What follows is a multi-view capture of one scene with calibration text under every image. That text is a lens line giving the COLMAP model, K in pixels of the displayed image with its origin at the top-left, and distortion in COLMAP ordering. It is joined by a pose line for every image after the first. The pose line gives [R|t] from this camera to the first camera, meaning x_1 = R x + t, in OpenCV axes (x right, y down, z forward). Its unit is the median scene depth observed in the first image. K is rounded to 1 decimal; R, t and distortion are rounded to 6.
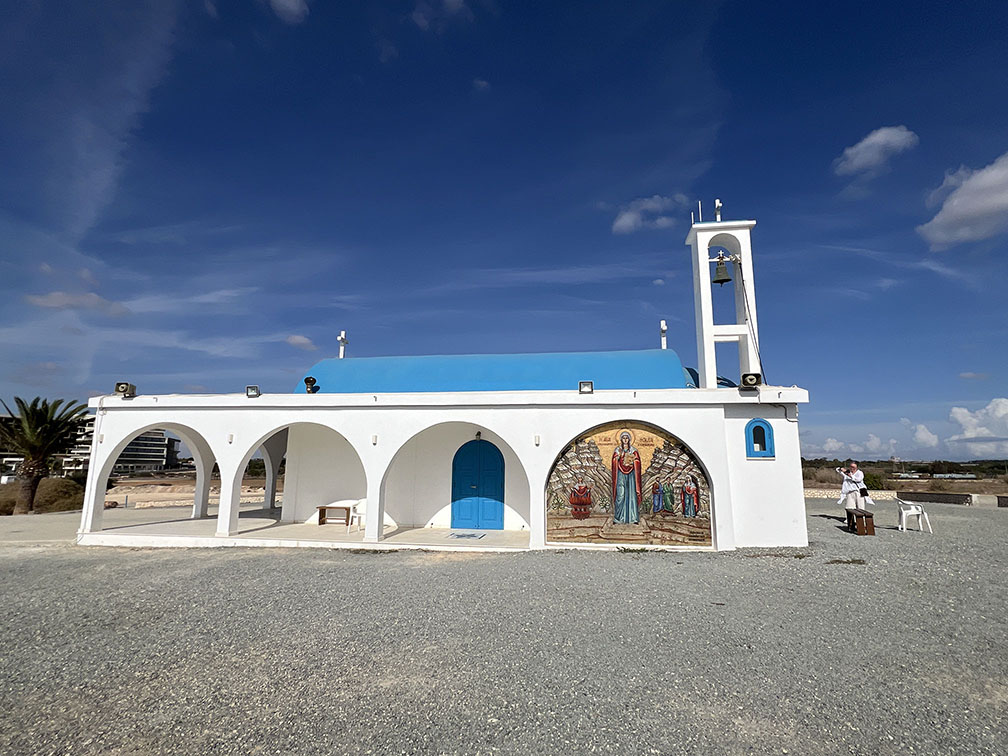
lens RADIAL K [[531.1, 0, 504.0], [0, 531.1, 378.0], [0, 0, 1]] dist [0.018731, 0.000359]
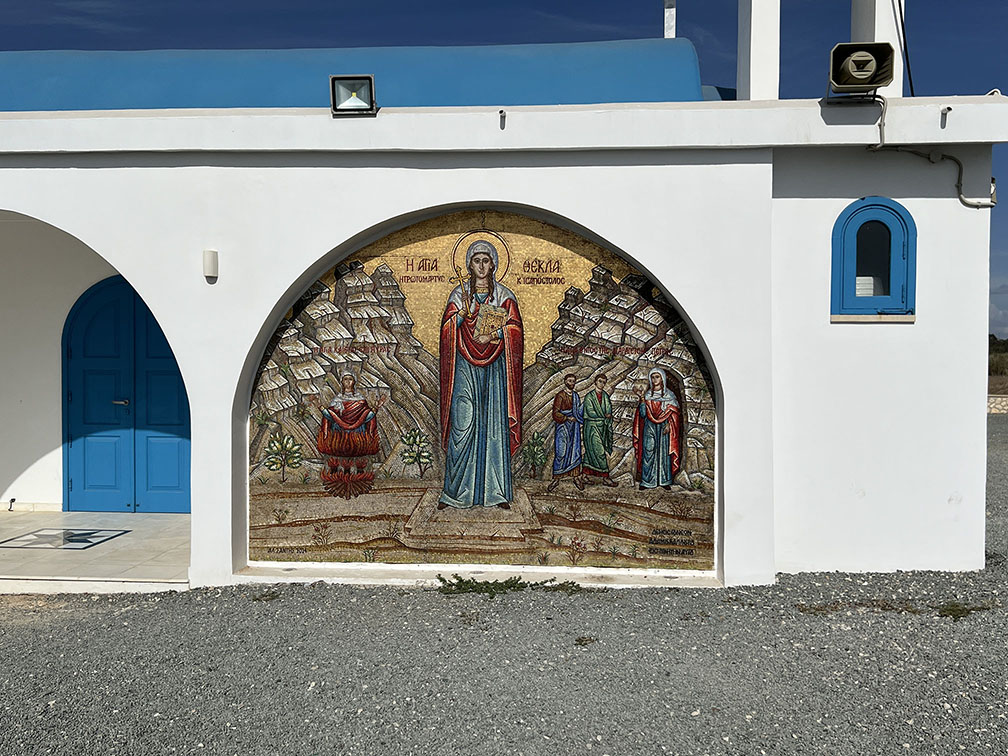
lens RADIAL K [[1014.0, 0, 504.0], [0, 1014.0, 378.0], [0, 0, 1]] dist [0.181260, -0.348484]
pose [[0.997875, -0.003588, 0.065053, 0.203818], [-0.008738, 0.982092, 0.188197, 0.066268], [-0.064564, -0.188365, 0.979975, 0.364742]]
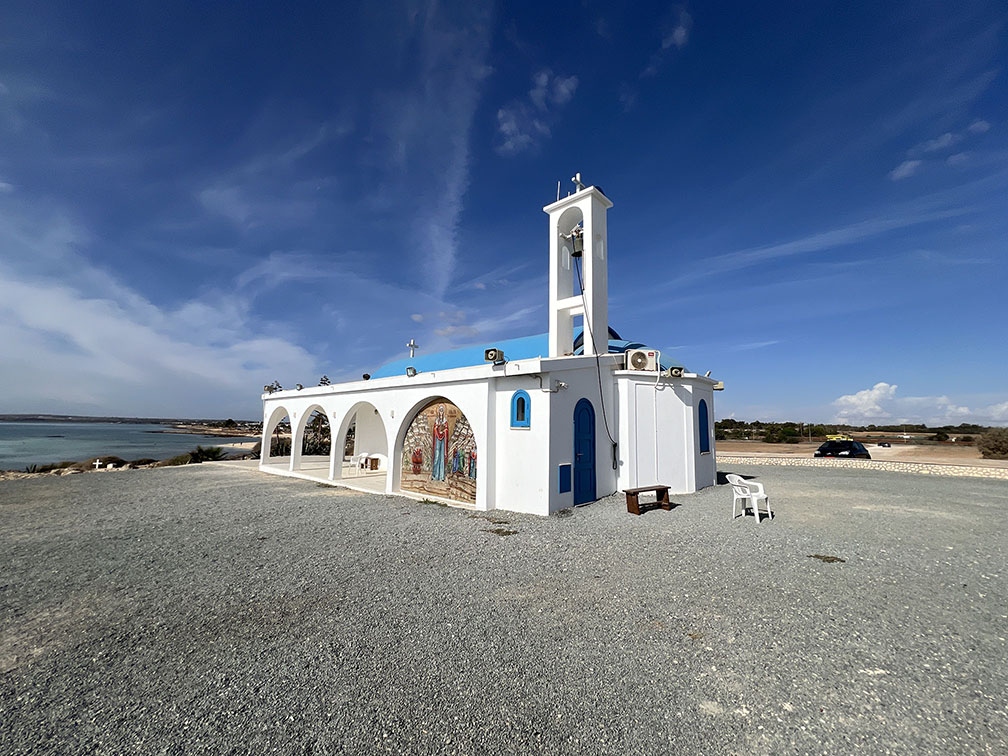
lens RADIAL K [[397.4, 0, 504.0], [0, 397.4, 378.0], [0, 0, 1]] dist [-0.001281, -0.000227]
pose [[0.835930, -0.064125, -0.545078, 0.863259], [0.088371, 0.995918, 0.018362, 0.034903], [0.541675, -0.063518, 0.838184, 0.327345]]
